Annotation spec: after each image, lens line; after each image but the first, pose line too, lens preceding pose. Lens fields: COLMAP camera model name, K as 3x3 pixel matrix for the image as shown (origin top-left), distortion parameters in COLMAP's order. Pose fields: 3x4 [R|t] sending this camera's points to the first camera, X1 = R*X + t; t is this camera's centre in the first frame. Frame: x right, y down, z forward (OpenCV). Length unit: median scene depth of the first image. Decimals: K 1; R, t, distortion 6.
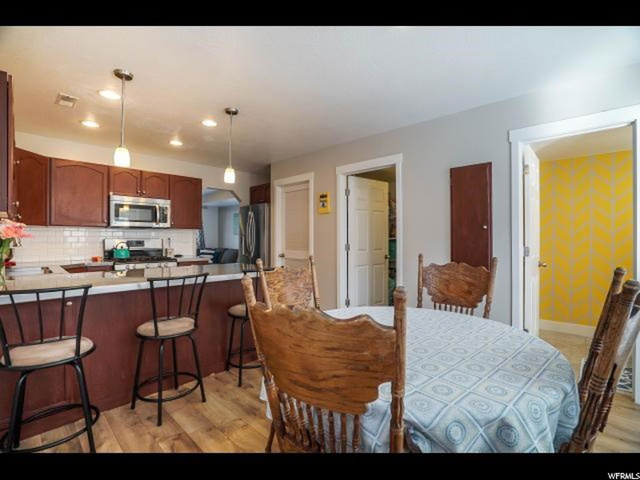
lens RADIAL K [[300.2, 0, 320.0], [0, 300.2, 240.0], [0, 0, 1]] dist [-0.073533, 0.023984]
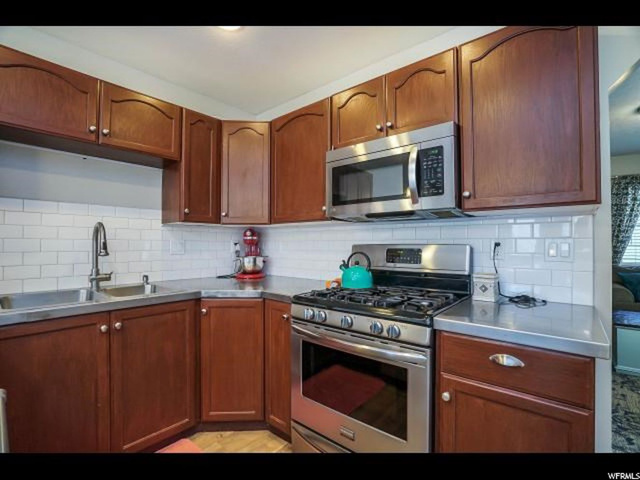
lens RADIAL K [[302.8, 0, 319.0], [0, 302.8, 238.4], [0, 0, 1]] dist [-0.032531, 0.000110]
pose [[0.064132, -0.017925, -0.997780, -0.210454], [-0.002982, 0.999831, -0.018154, -0.005339], [0.997937, 0.004140, 0.064068, 0.870161]]
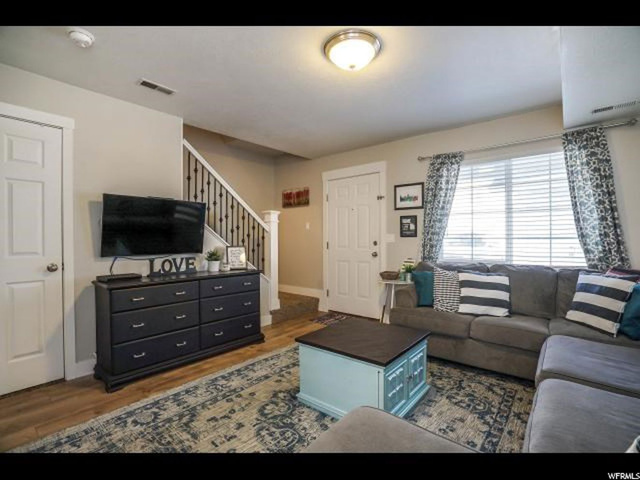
lens RADIAL K [[300.2, 0, 320.0], [0, 300.2, 240.0], [0, 0, 1]] dist [-0.073533, 0.023984]
pose [[0.060359, 0.006210, -0.998157, -0.312867], [0.007003, 0.999953, 0.006645, -0.003285], [0.998152, -0.007391, 0.060313, 1.629454]]
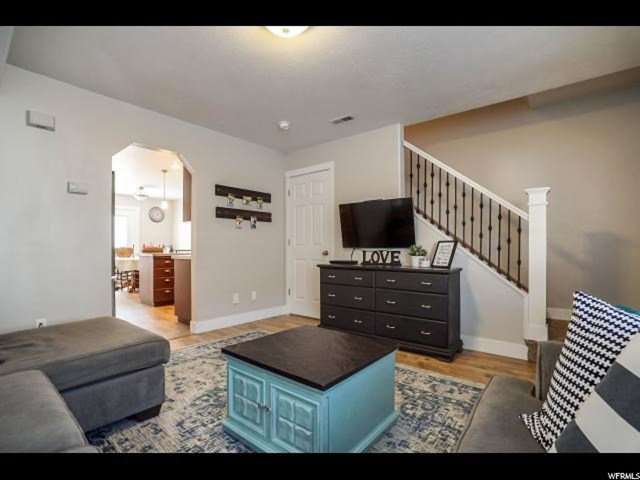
lens RADIAL K [[300.2, 0, 320.0], [0, 300.2, 240.0], [0, 0, 1]] dist [-0.073533, 0.023984]
pose [[-0.996490, -0.001340, -0.083696, -0.835287], [0.000926, 0.999634, -0.027030, 0.037406], [0.083701, -0.027013, -0.996125, 2.163162]]
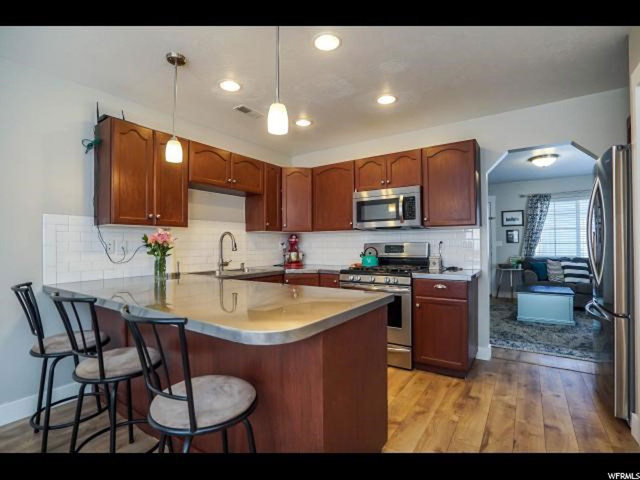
lens RADIAL K [[300.2, 0, 320.0], [0, 300.2, 240.0], [0, 0, 1]] dist [-0.073533, 0.023984]
pose [[0.153364, -0.017011, -0.988023, 0.133365], [0.006530, 0.999847, -0.016201, -0.000949], [0.988148, -0.003967, 0.153452, 0.694765]]
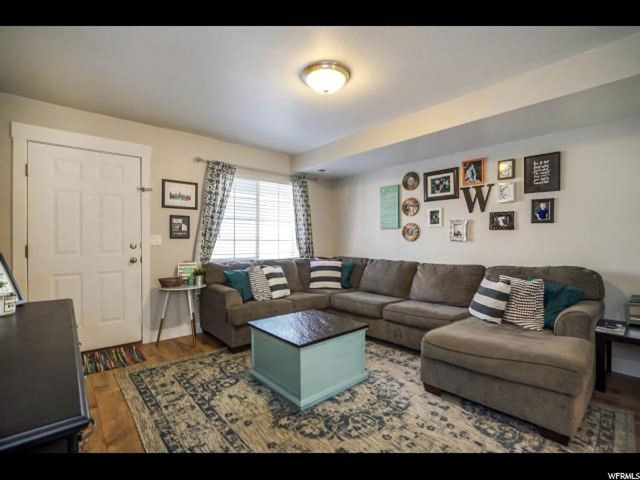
lens RADIAL K [[300.2, 0, 320.0], [0, 300.2, 240.0], [0, 0, 1]] dist [-0.073533, 0.023984]
pose [[0.996225, -0.002466, -0.086772, -0.779584], [0.002098, 0.999988, -0.004325, 0.004632], [0.086781, 0.004127, 0.996219, 1.118757]]
